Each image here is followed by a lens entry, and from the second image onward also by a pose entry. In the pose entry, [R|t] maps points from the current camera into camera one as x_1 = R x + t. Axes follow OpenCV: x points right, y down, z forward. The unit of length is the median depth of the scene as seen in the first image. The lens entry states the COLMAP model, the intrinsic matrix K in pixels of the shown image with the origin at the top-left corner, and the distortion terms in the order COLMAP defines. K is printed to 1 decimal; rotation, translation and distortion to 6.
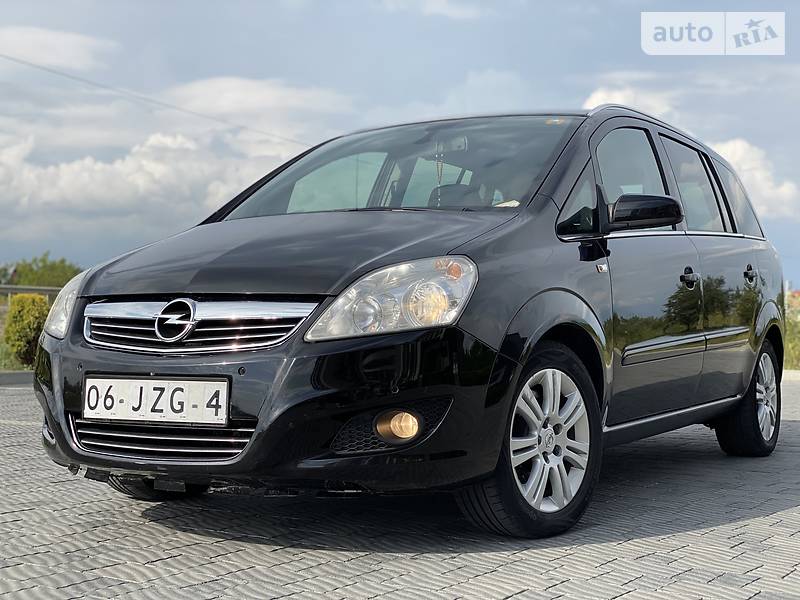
lens RADIAL K [[1216.7, 0, 400.0], [0, 1216.7, 300.0], [0, 0, 1]] dist [0.110770, -0.138954]
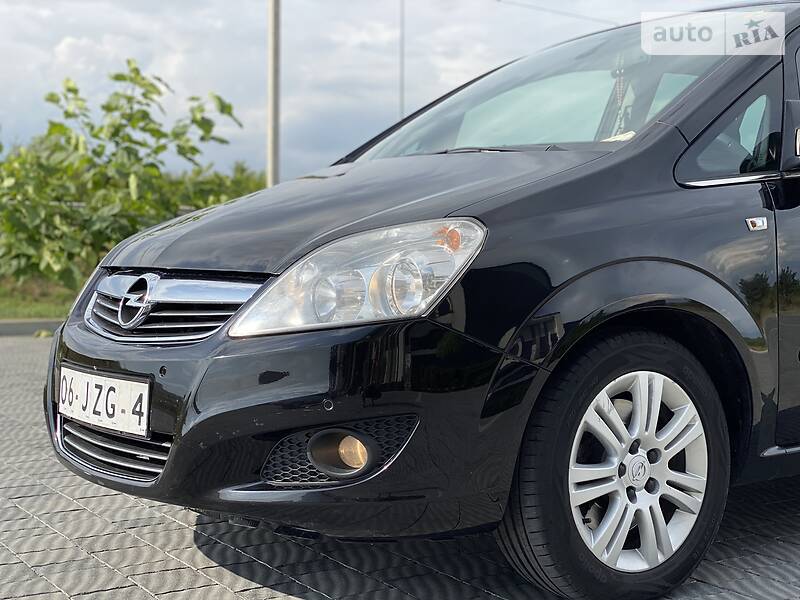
lens RADIAL K [[1216.7, 0, 400.0], [0, 1216.7, 300.0], [0, 0, 1]] dist [0.110770, -0.138954]
pose [[0.911954, 0.014741, -0.410029, 0.292839], [0.009626, 0.998311, 0.057301, -0.027555], [0.410181, -0.056203, 0.910271, 0.303831]]
